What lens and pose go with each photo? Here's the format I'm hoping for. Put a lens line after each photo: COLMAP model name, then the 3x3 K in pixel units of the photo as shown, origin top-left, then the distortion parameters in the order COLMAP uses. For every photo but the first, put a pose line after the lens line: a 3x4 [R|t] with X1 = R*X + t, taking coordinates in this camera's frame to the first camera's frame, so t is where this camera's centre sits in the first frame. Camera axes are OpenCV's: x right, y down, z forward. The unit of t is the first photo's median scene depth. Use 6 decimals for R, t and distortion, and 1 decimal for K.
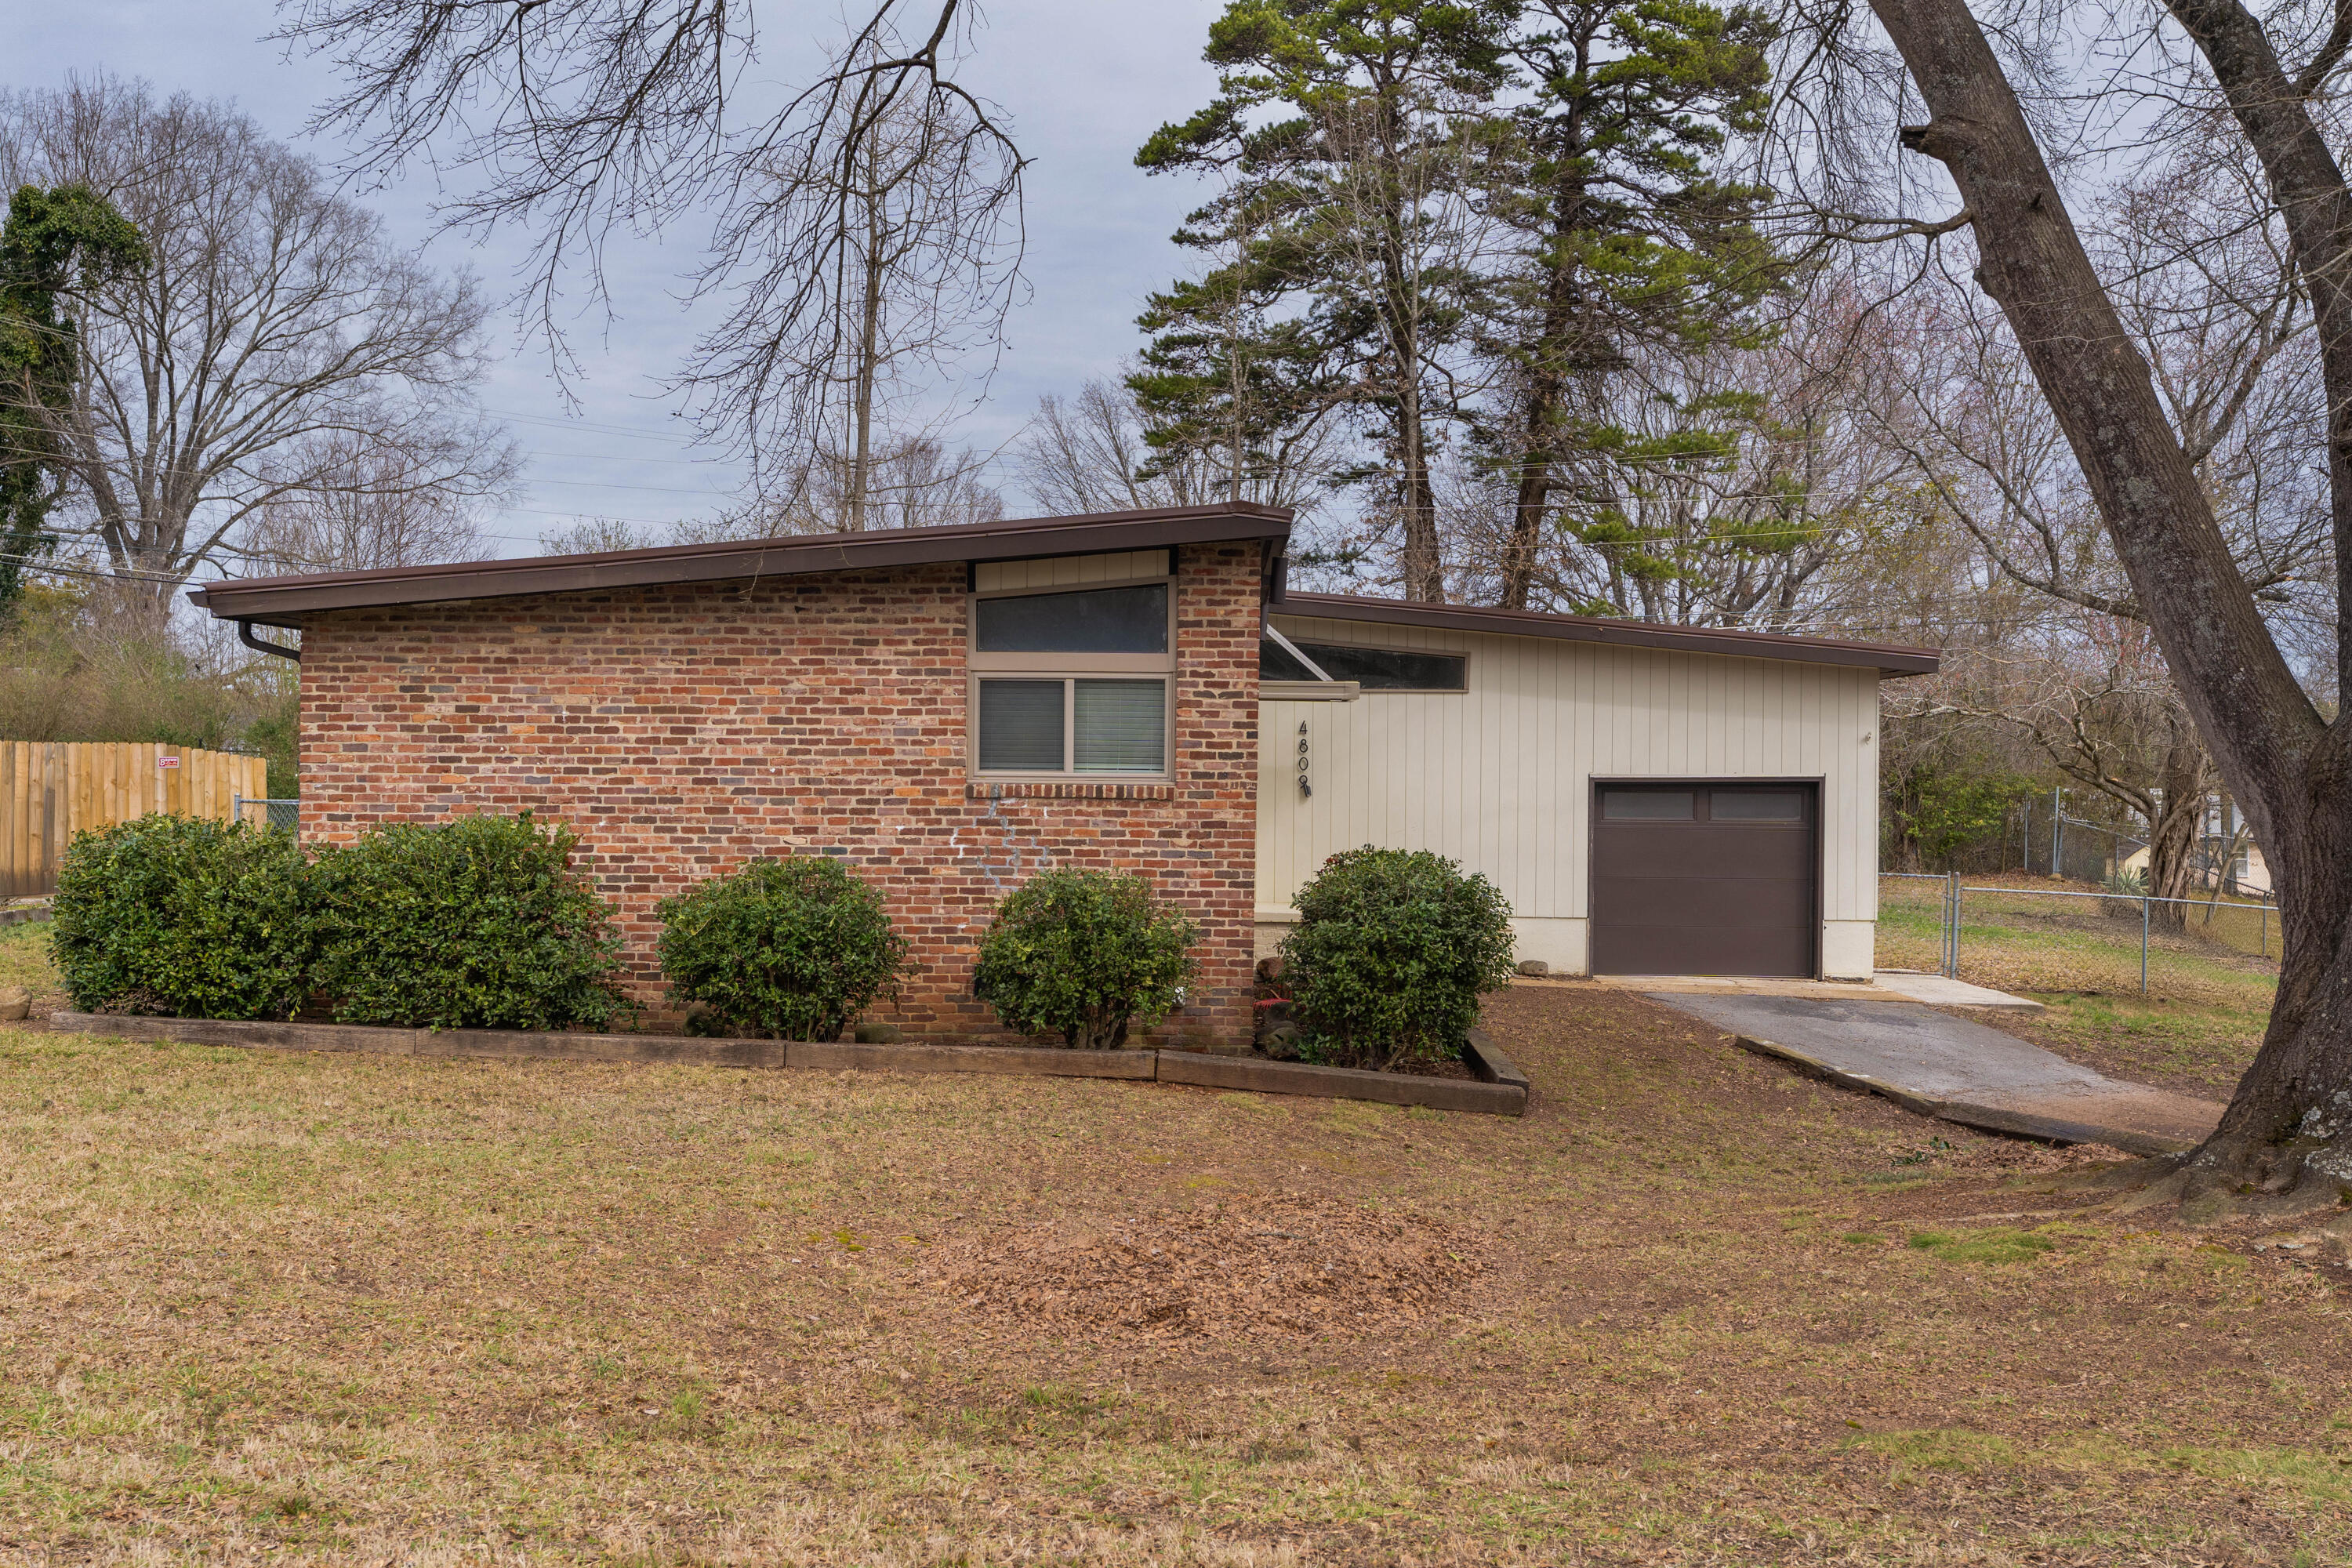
lens RADIAL K [[2109.0, 0, 1176.0], [0, 2109.0, 784.0], [0, 0, 1]] dist [-0.040663, 0.000702]
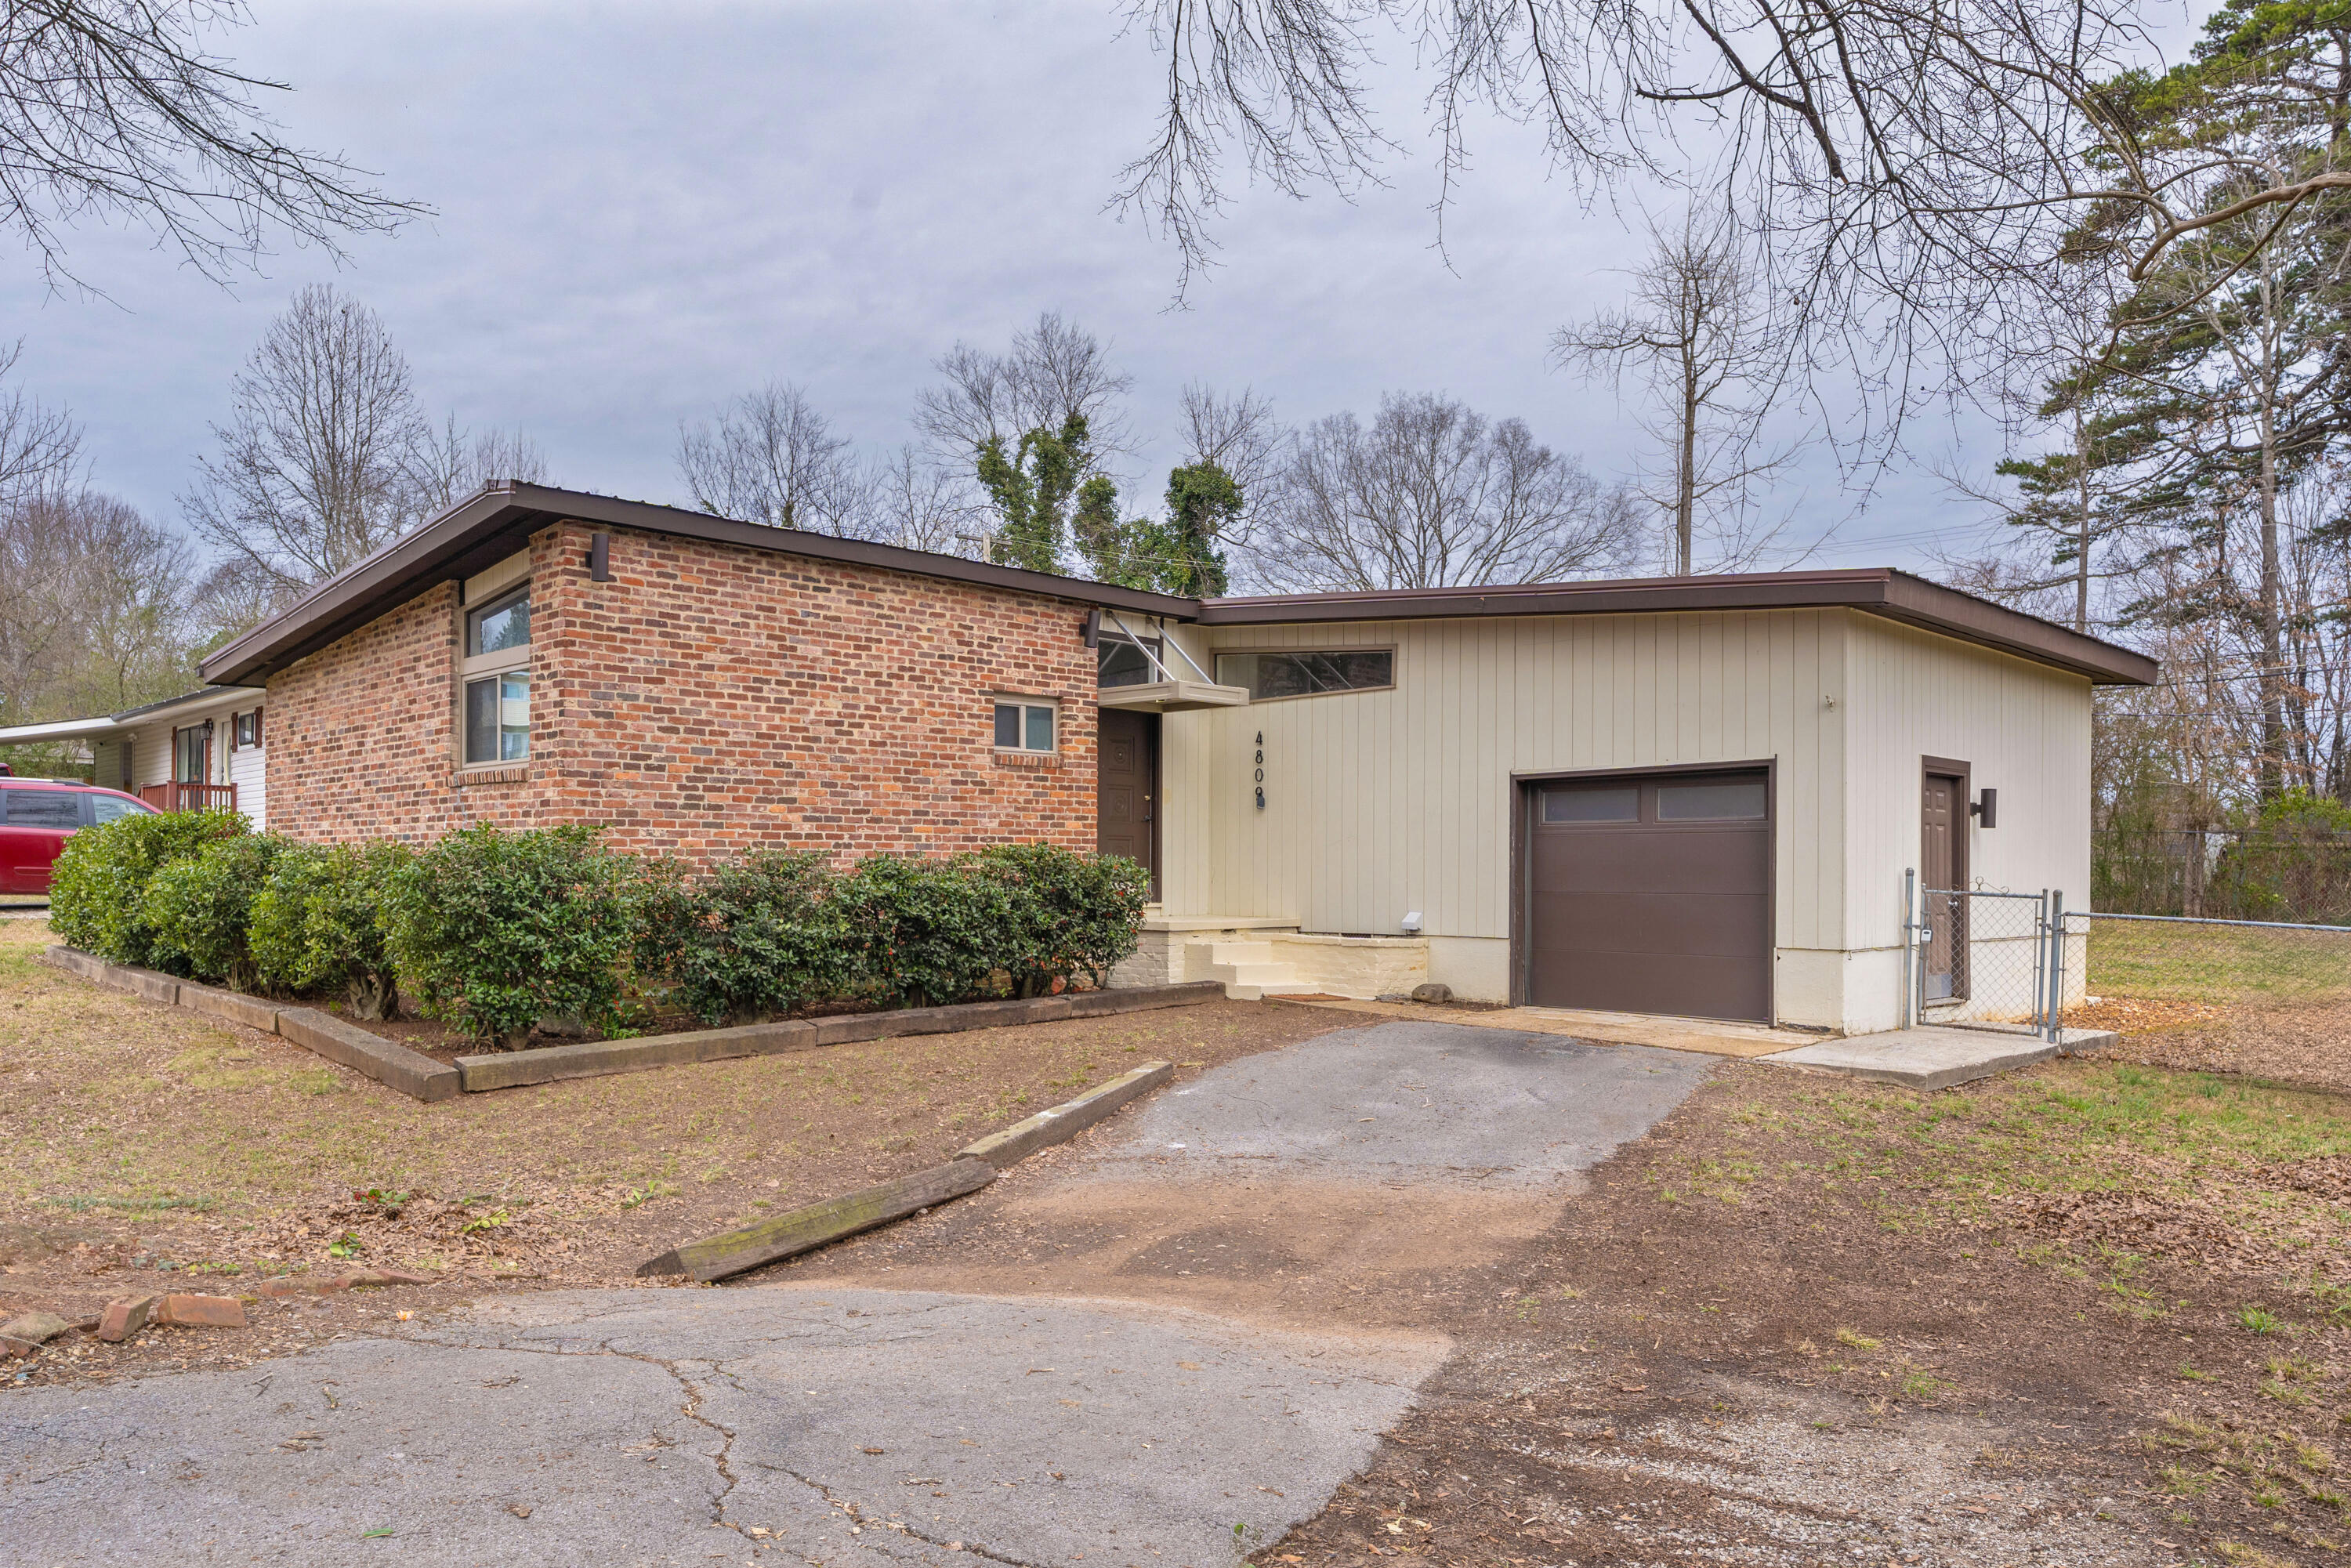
lens RADIAL K [[1545.7, 0, 1167.1], [0, 1545.7, 876.3], [0, 0, 1]] dist [0.003695, 0.000185]
pose [[0.744464, -0.001719, -0.667661, 0.510594], [-0.002260, 0.999984, -0.005095, 0.041659], [0.667659, 0.005302, 0.744448, 0.438772]]
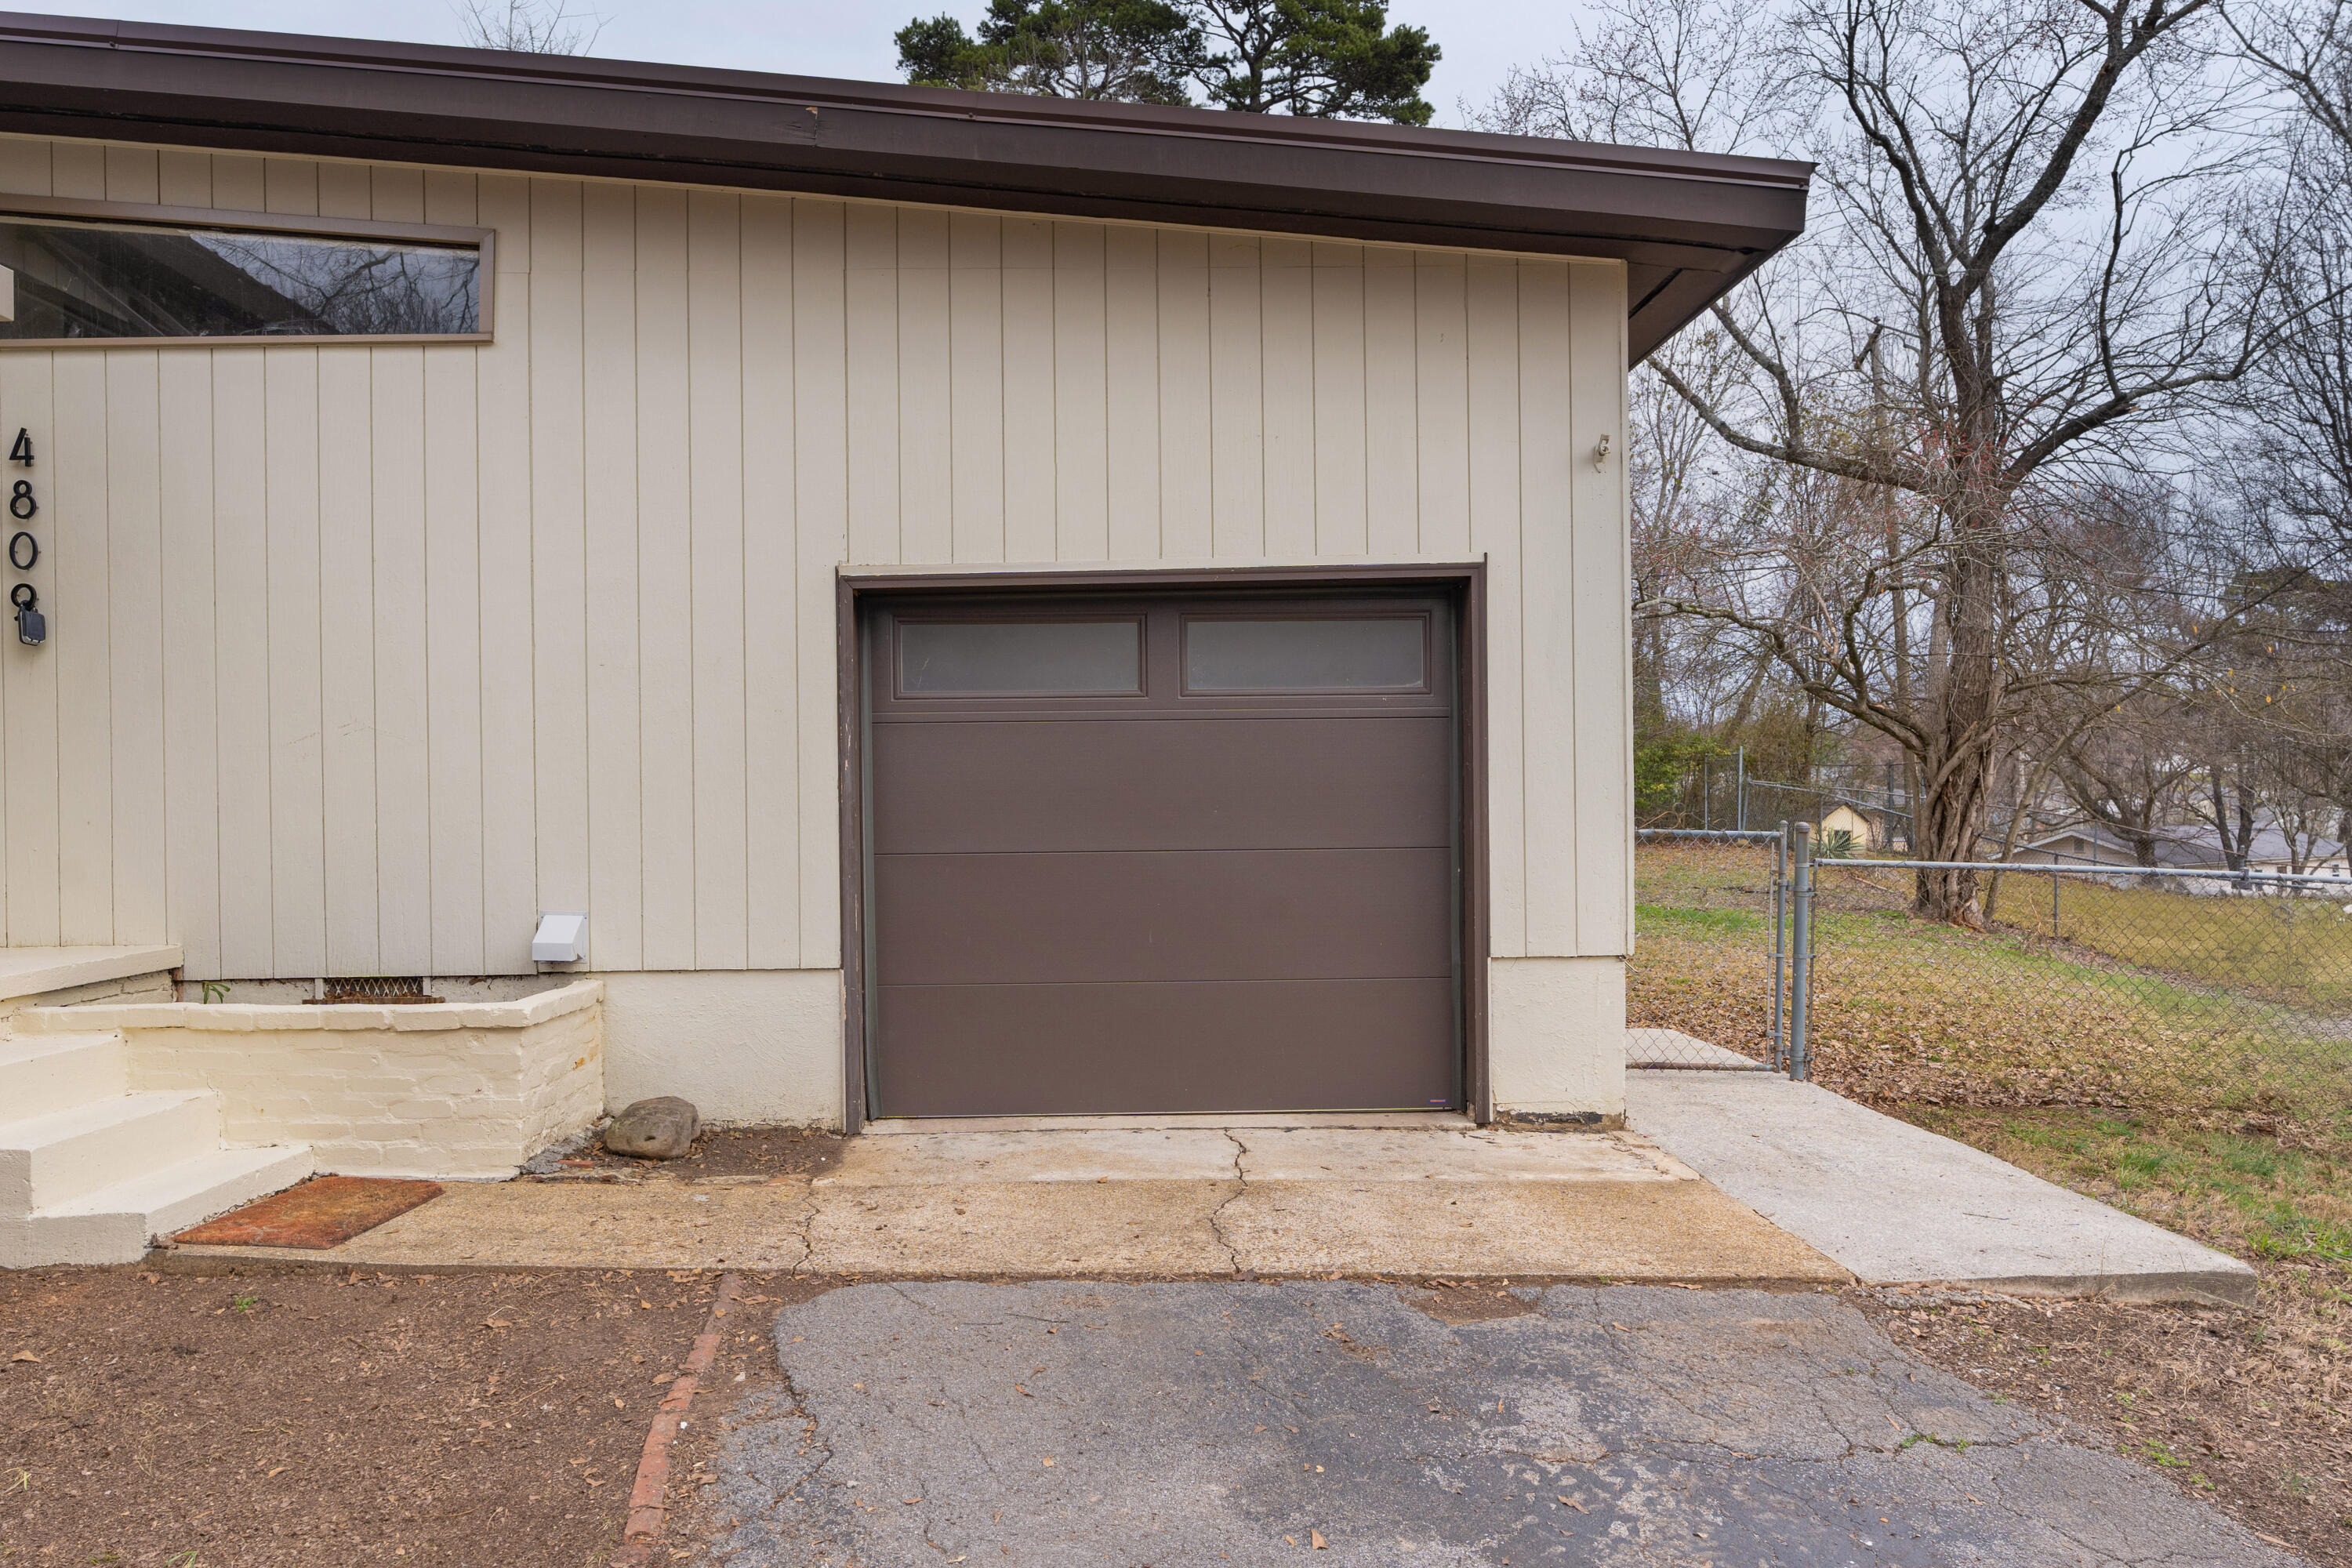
lens RADIAL K [[1482.9, 0, 1176.0], [0, 1482.9, 784.0], [0, 0, 1]] dist [-0.008594, -0.002060]
pose [[0.996151, -0.018536, 0.085668, 0.230877], [0.019082, 0.999802, -0.005565, 0.034741], [-0.085548, 0.007179, 0.996308, 0.742826]]
